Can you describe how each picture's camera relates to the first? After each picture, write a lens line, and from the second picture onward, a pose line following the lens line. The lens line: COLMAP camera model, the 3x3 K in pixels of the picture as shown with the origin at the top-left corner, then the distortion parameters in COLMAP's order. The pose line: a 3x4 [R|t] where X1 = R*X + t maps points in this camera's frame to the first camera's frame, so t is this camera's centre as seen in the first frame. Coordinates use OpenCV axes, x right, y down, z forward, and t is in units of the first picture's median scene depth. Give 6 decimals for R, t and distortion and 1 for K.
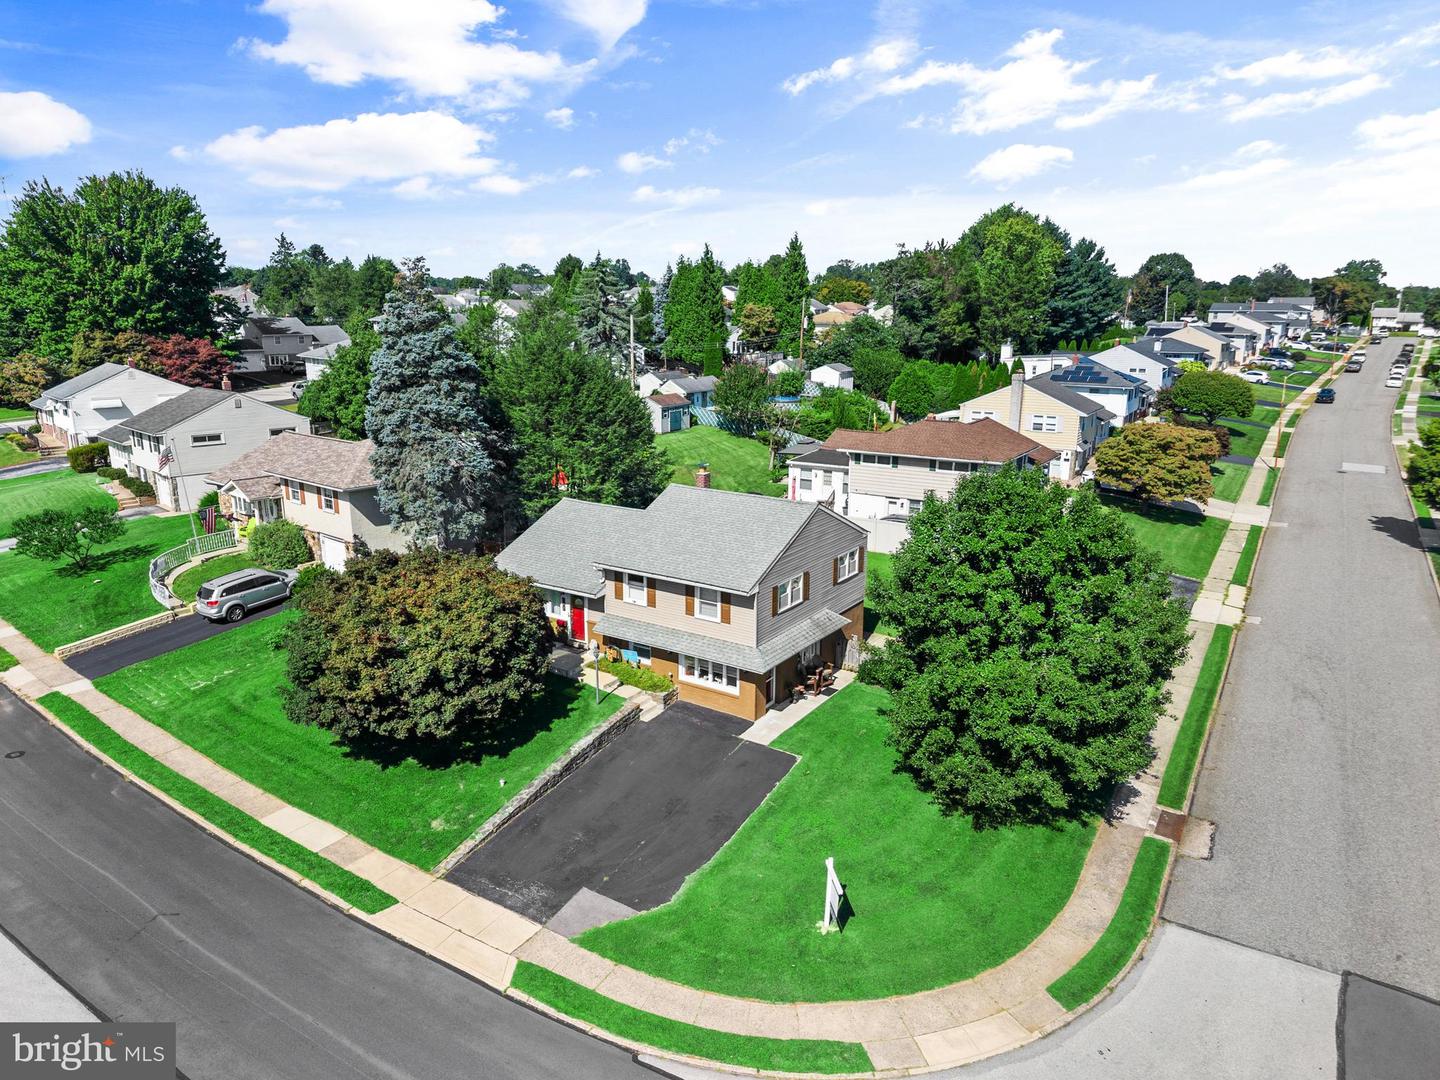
lens RADIAL K [[943.5, 0, 720.0], [0, 943.5, 540.0], [0, 0, 1]] dist [0.011660, -0.002090]
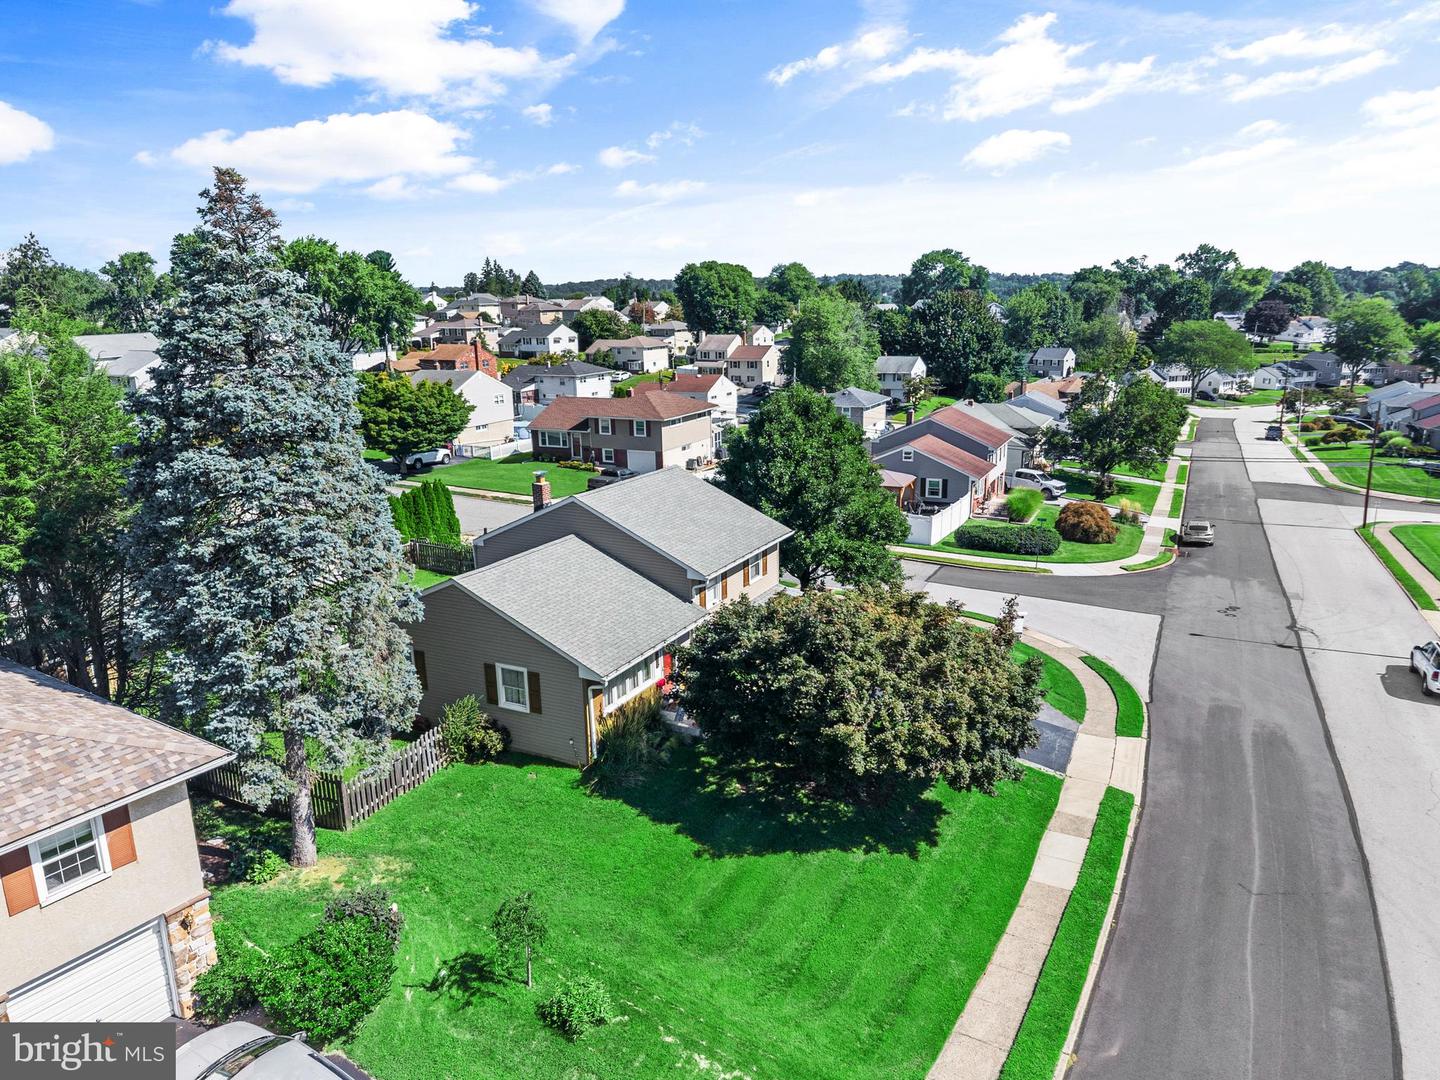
lens RADIAL K [[977.7, 0, 720.0], [0, 977.7, 540.0], [0, 0, 1]] dist [0.004429, 0.001921]
pose [[-0.081924, -0.246908, 0.965570, -0.993656], [0.256060, 0.931090, 0.259816, -0.236390], [-0.963183, 0.268529, -0.013055, 1.006397]]
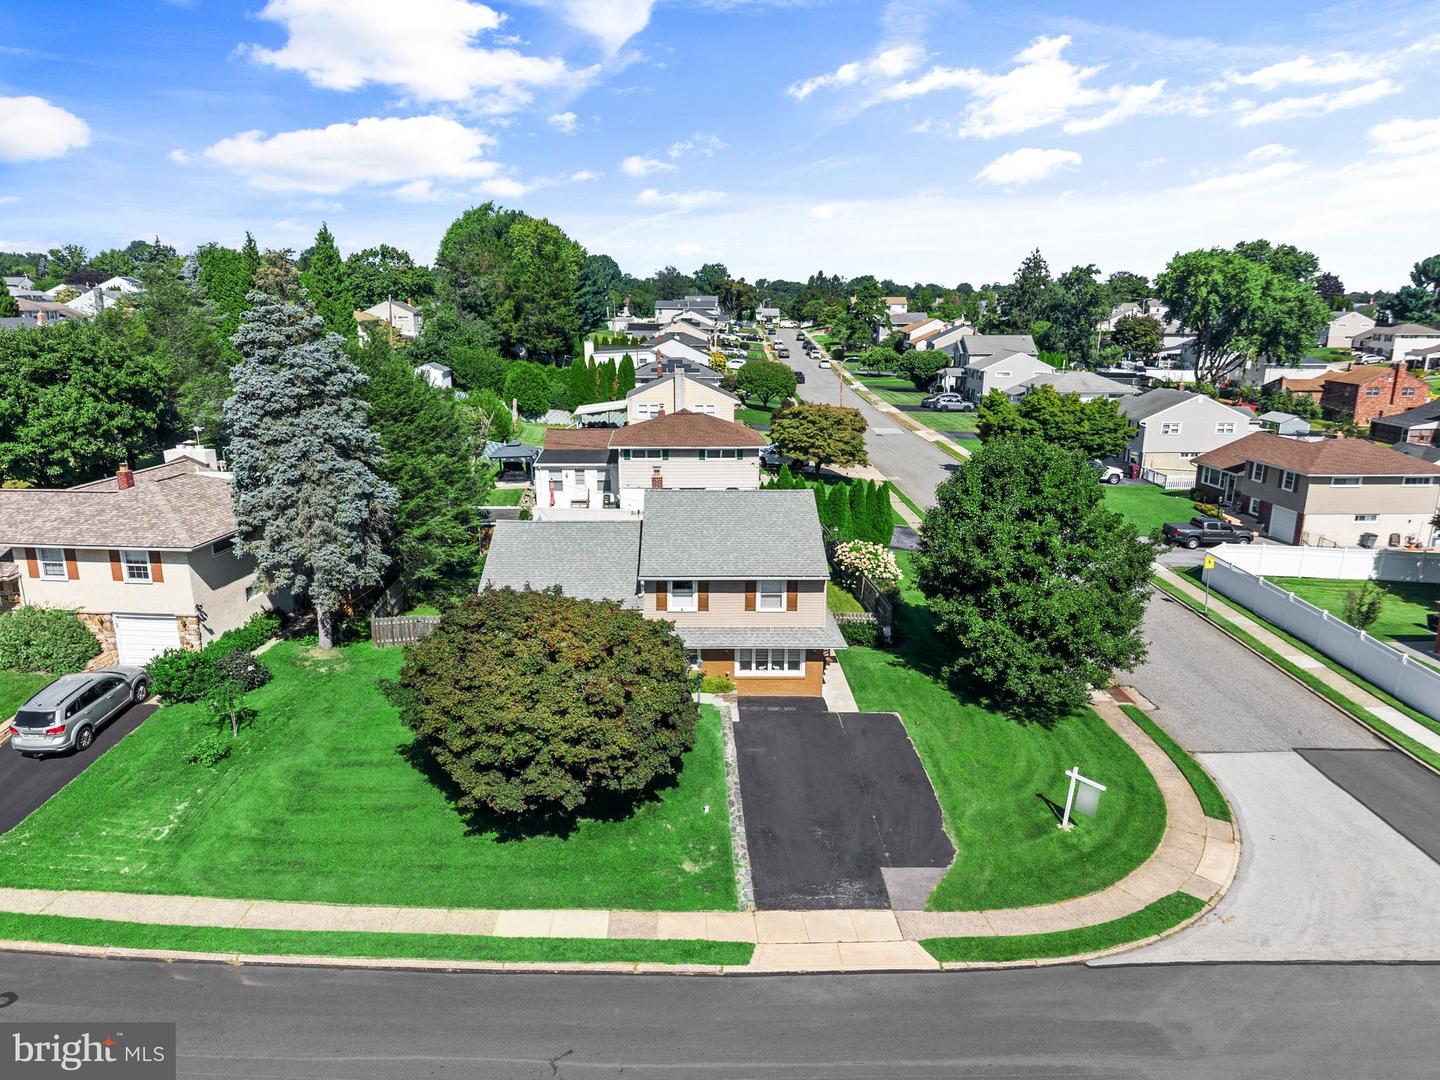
lens RADIAL K [[950.9, 0, 721.2], [0, 950.9, 519.5], [0, 0, 1]] dist [0.021863, -0.002552]
pose [[0.821687, -0.126364, 0.555755, -0.610847], [0.135776, 0.990438, 0.024453, -0.047200], [-0.553530, 0.055366, 0.830987, 0.146175]]
